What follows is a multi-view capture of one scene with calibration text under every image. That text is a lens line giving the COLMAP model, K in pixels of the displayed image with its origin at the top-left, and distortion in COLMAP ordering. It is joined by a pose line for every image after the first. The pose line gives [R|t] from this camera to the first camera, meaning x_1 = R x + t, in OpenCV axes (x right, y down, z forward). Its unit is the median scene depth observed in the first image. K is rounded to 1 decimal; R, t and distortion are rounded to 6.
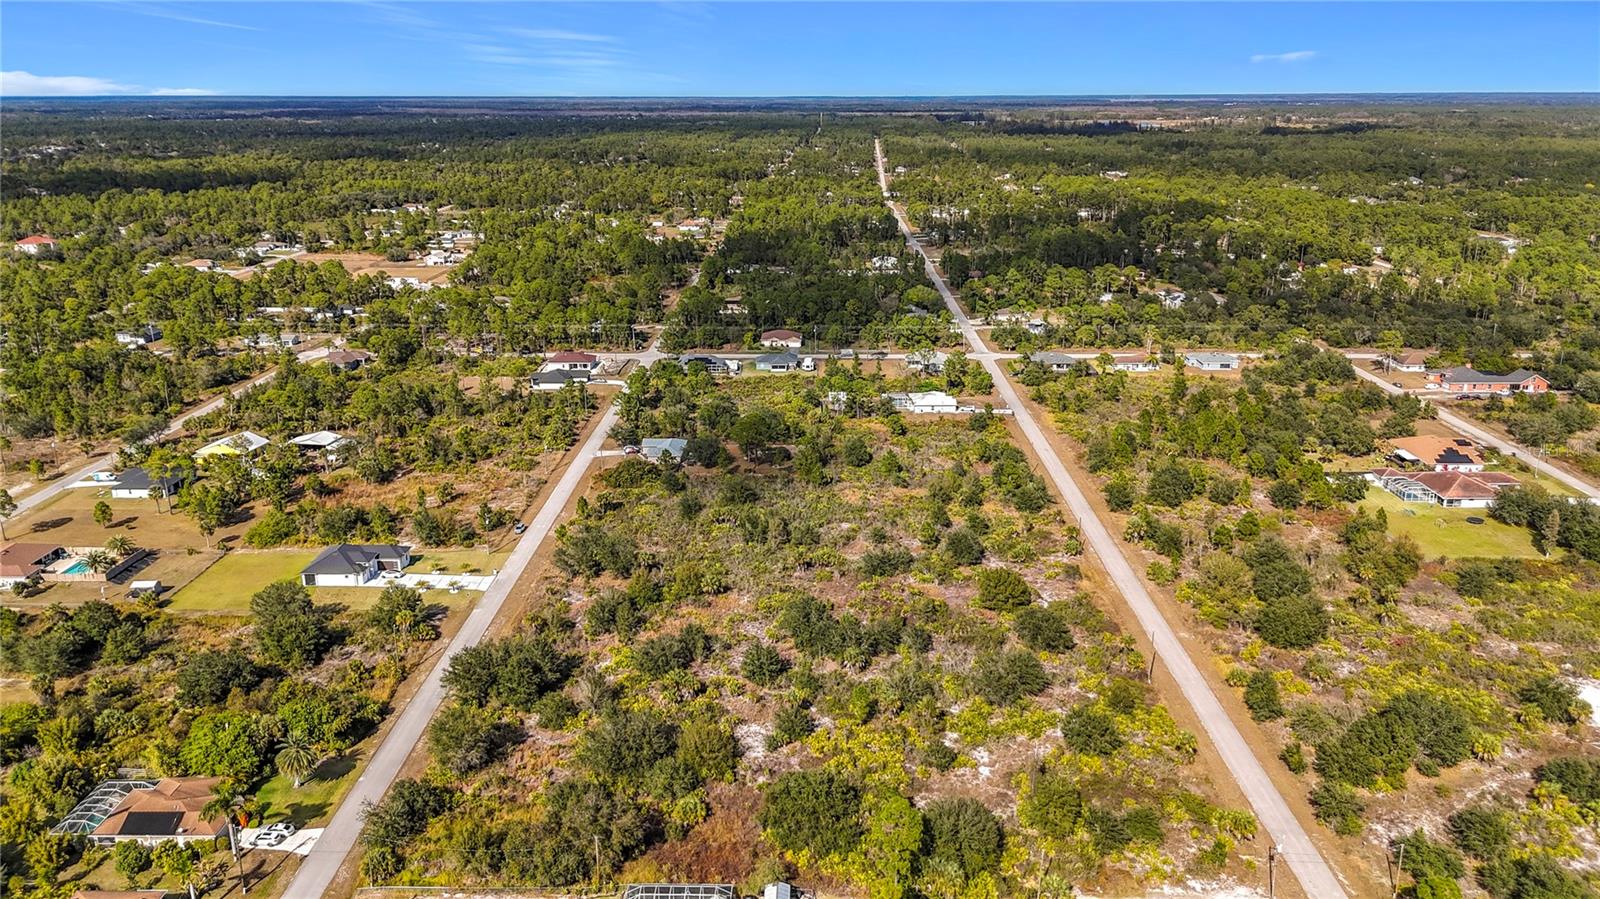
lens RADIAL K [[1200.6, 0, 820.3], [0, 1200.6, 451.5], [0, 0, 1]] dist [0.072970, -0.076409]
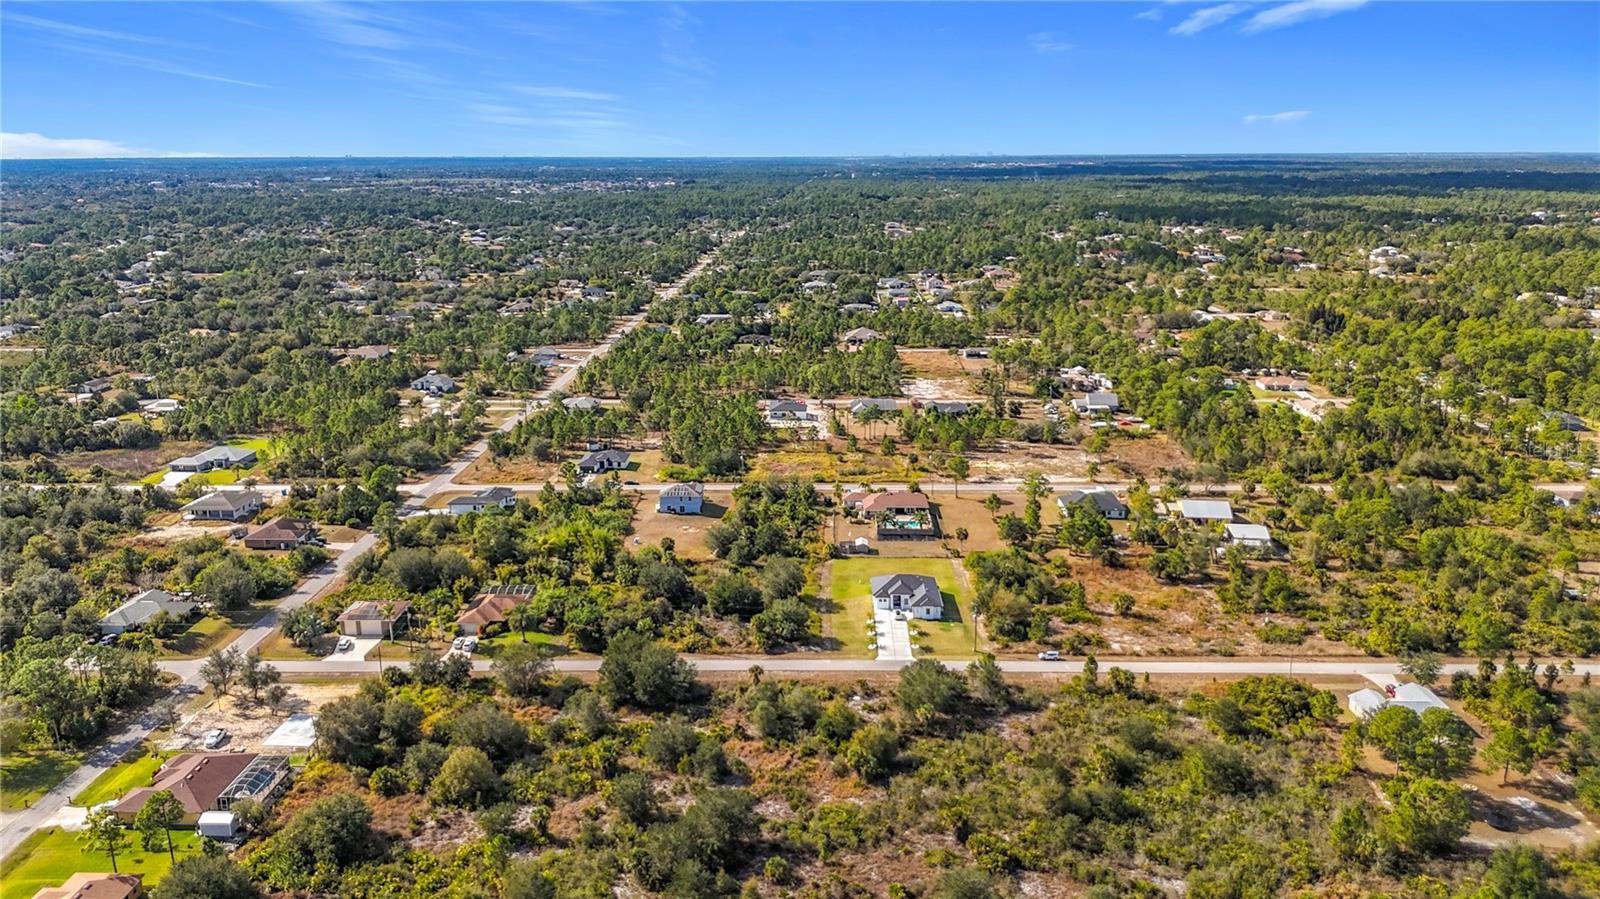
lens RADIAL K [[1194.5, 0, 800.0], [0, 1194.5, 449.5], [0, 0, 1]] dist [0.052742, -0.068670]
pose [[-0.007394, 0.237248, -0.971421, 0.505695], [-0.296043, 0.927380, 0.228746, -0.200172], [0.955146, 0.289274, 0.063378, 0.721311]]
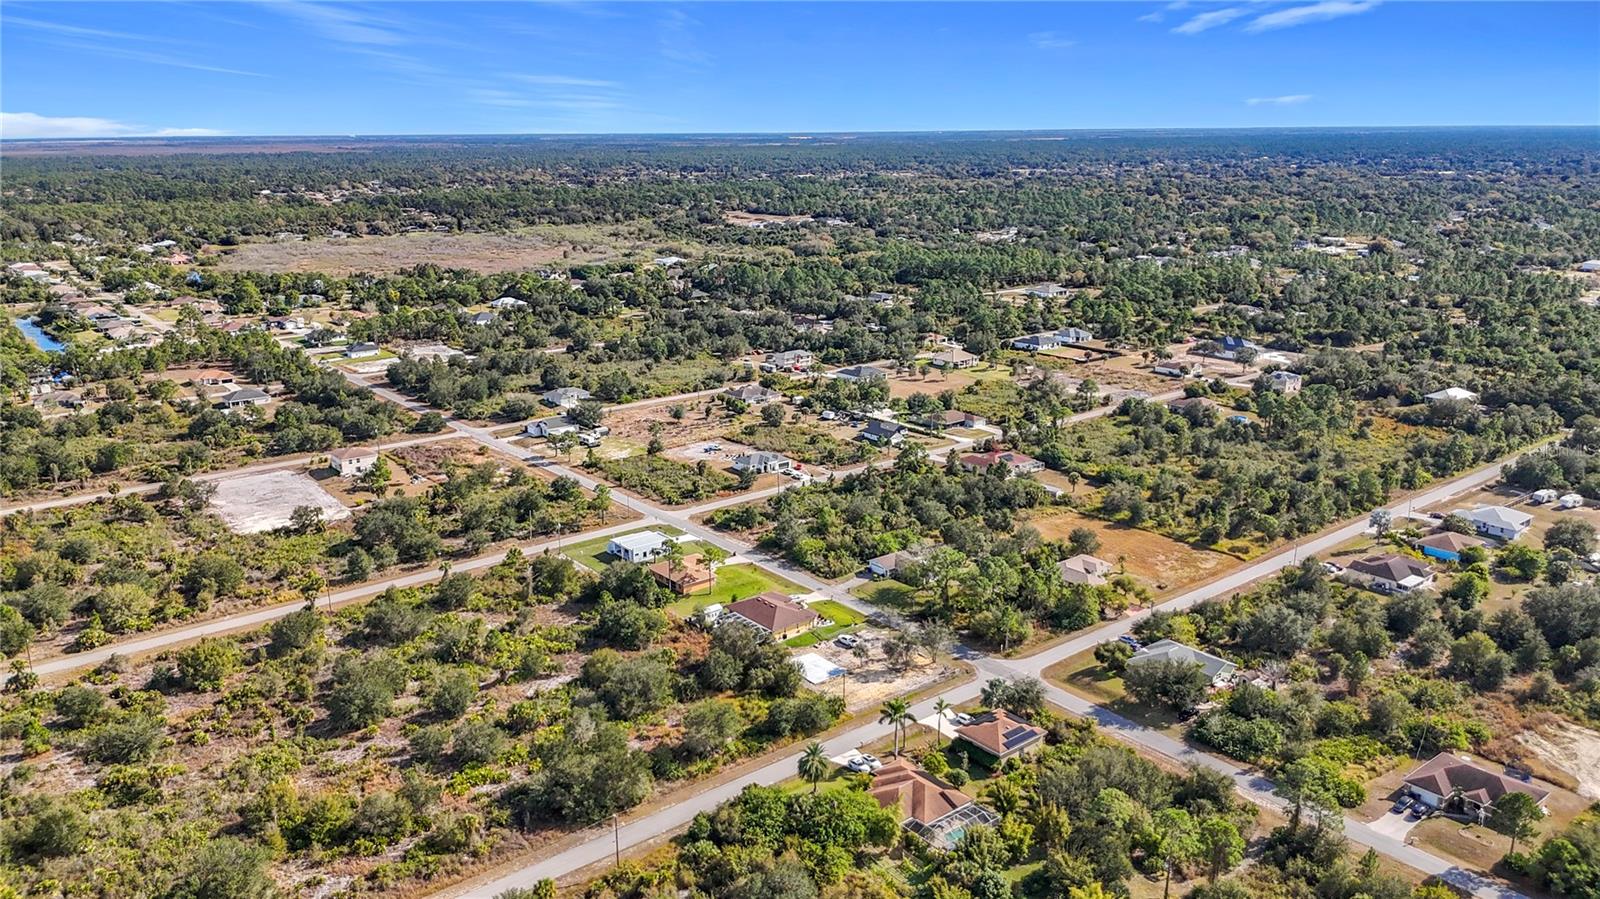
lens RADIAL K [[1182.3, 0, 798.3], [0, 1182.3, 456.7], [0, 0, 1]] dist [0.074113, -0.063564]
pose [[-0.626013, -0.201420, 0.753351, -0.720087], [0.234481, 0.872740, 0.428187, -0.258908], [-0.743725, 0.444697, -0.499117, 0.872505]]
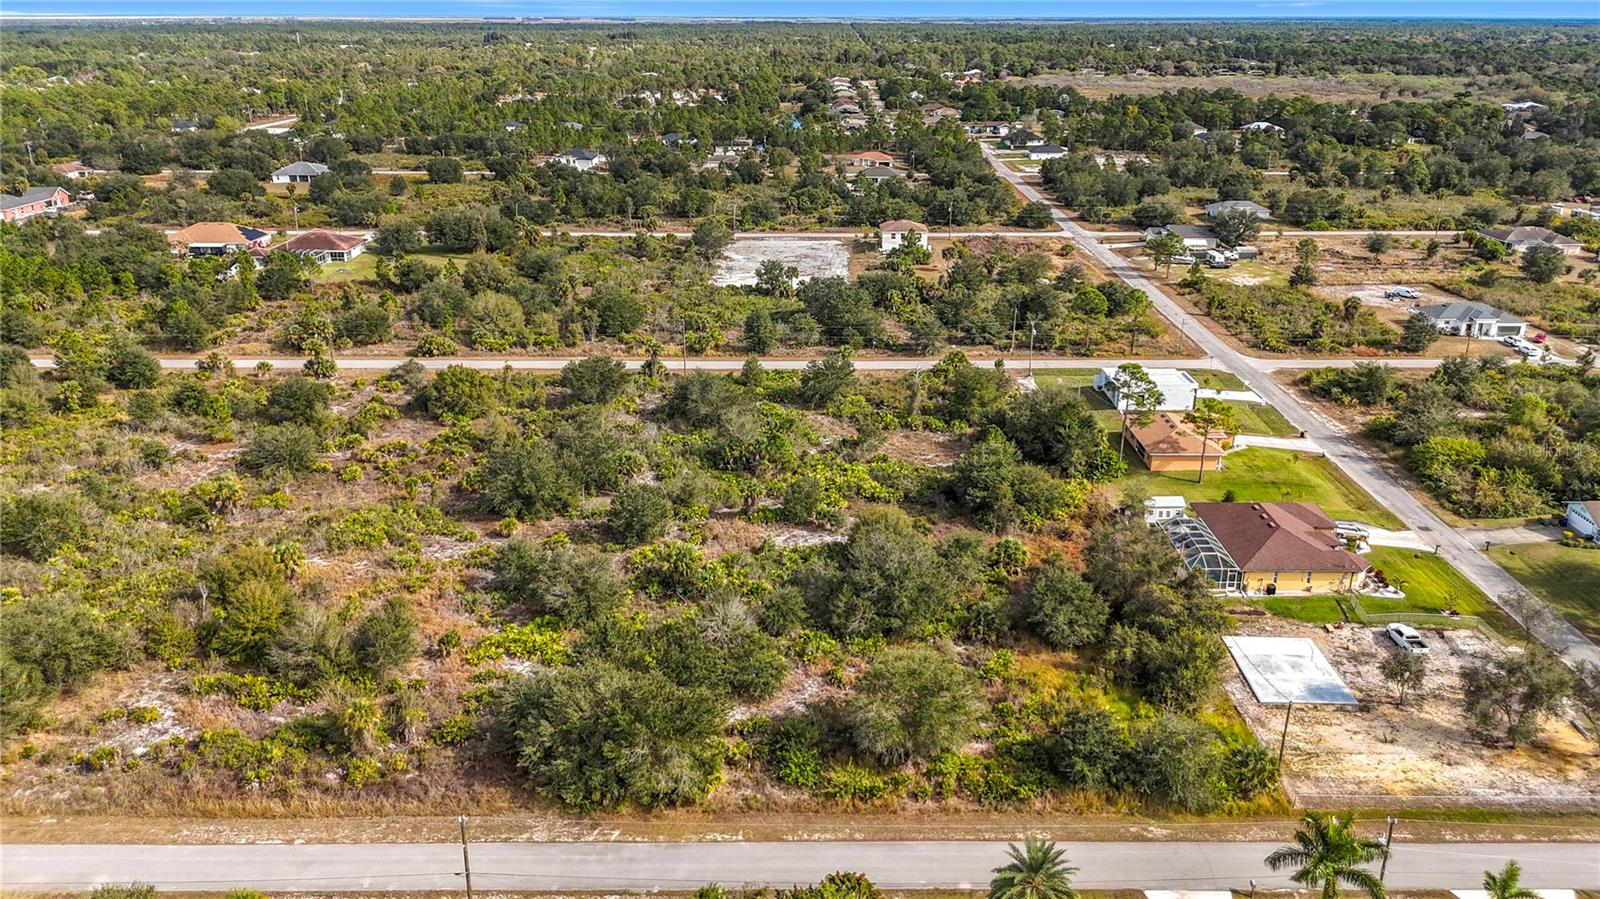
lens RADIAL K [[1194.5, 0, 800.0], [0, 1194.5, 449.5], [0, 0, 1]] dist [0.052742, -0.068670]
pose [[-0.000785, -0.345779, 0.938316, -0.474795], [0.287666, 0.898576, 0.331375, -0.014596], [-0.957730, 0.270182, 0.098764, 0.616653]]
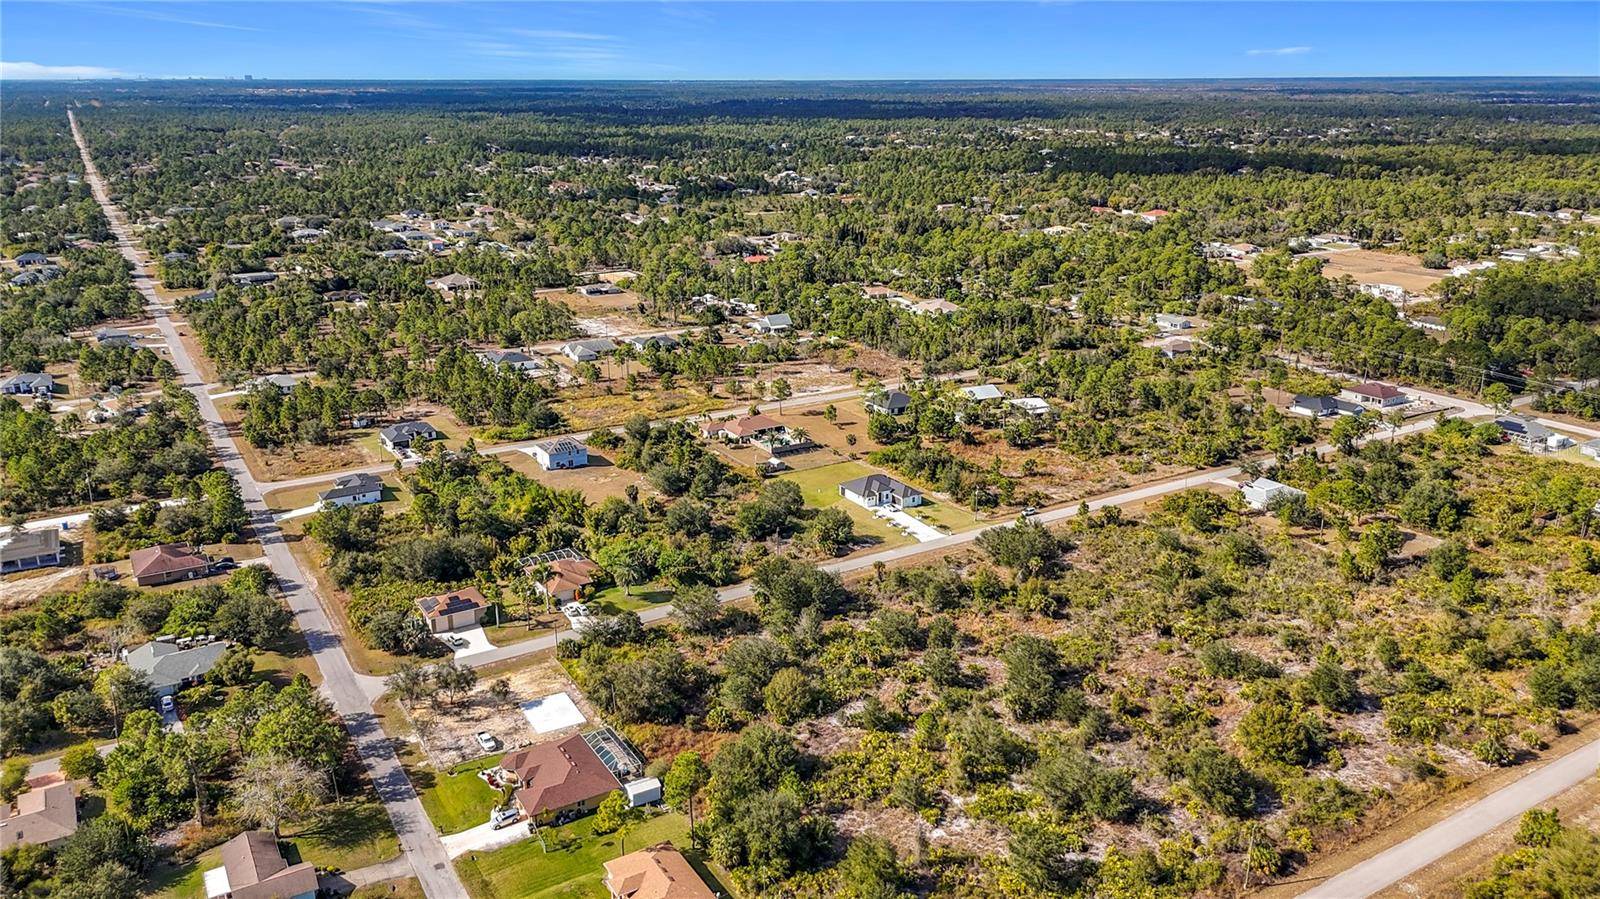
lens RADIAL K [[1194.4, 0, 805.5], [0, 1194.4, 446.7], [0, 0, 1]] dist [0.130257, -0.172260]
pose [[0.535700, 0.246218, -0.807714, 0.475456], [-0.250515, 0.959821, 0.126436, -0.073625], [0.806392, 0.134613, 0.575857, 0.211575]]
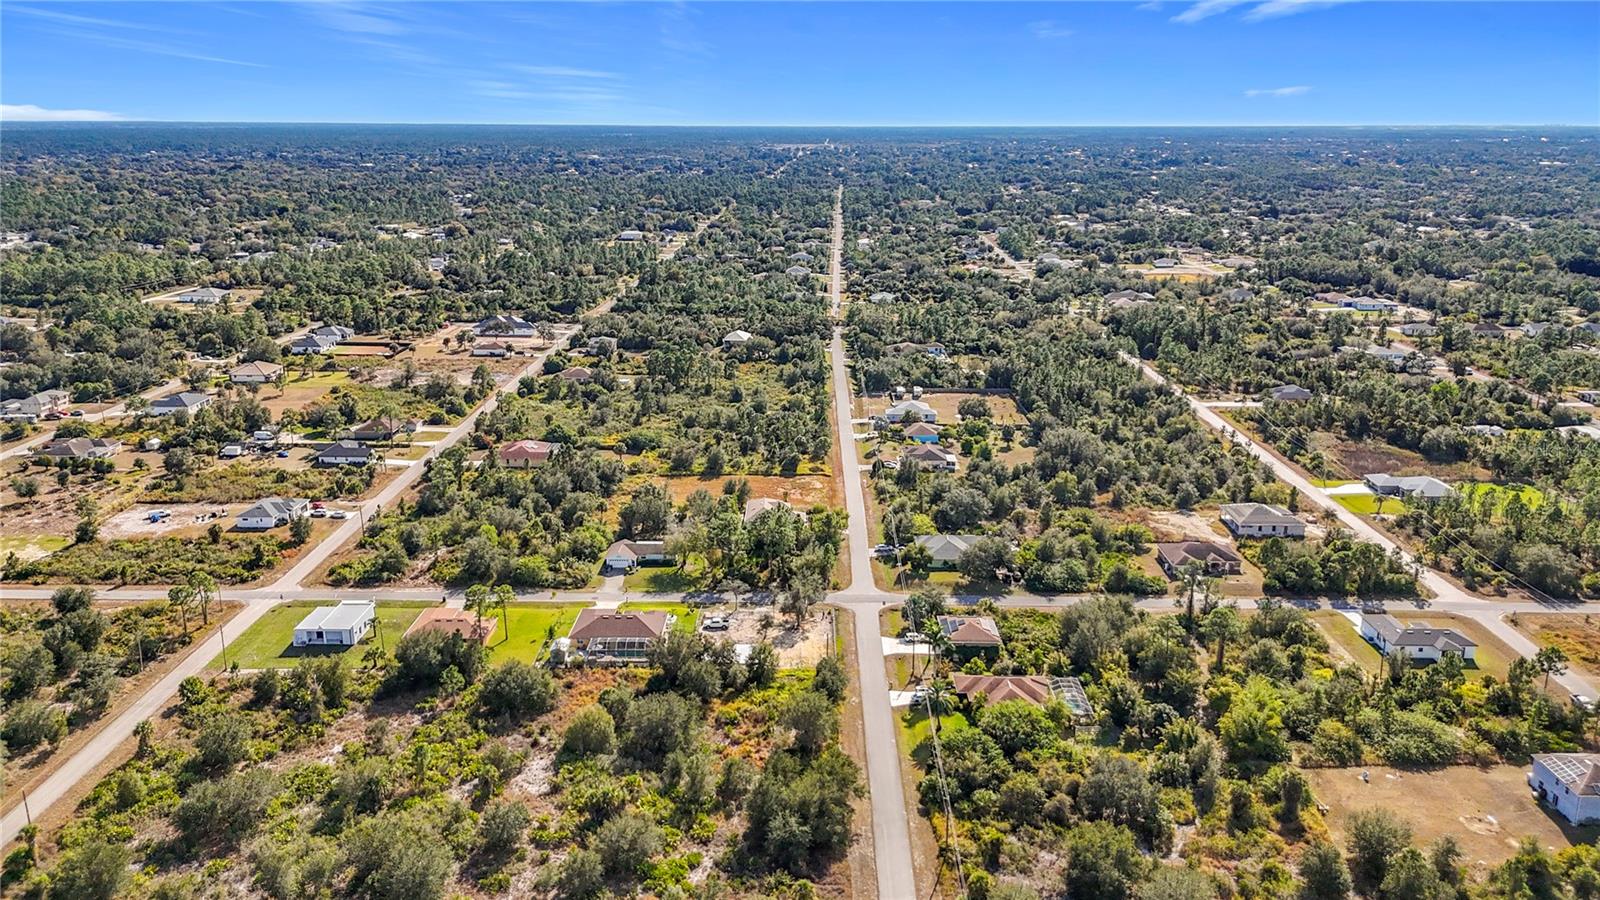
lens RADIAL K [[1182.3, 0, 798.3], [0, 1182.3, 457.2], [0, 0, 1]] dist [0.074113, -0.063564]
pose [[-0.999841, -0.006713, 0.016515, -0.209756], [0.003296, 0.840820, 0.541305, -0.323538], [-0.017520, 0.541273, -0.840664, 1.117829]]
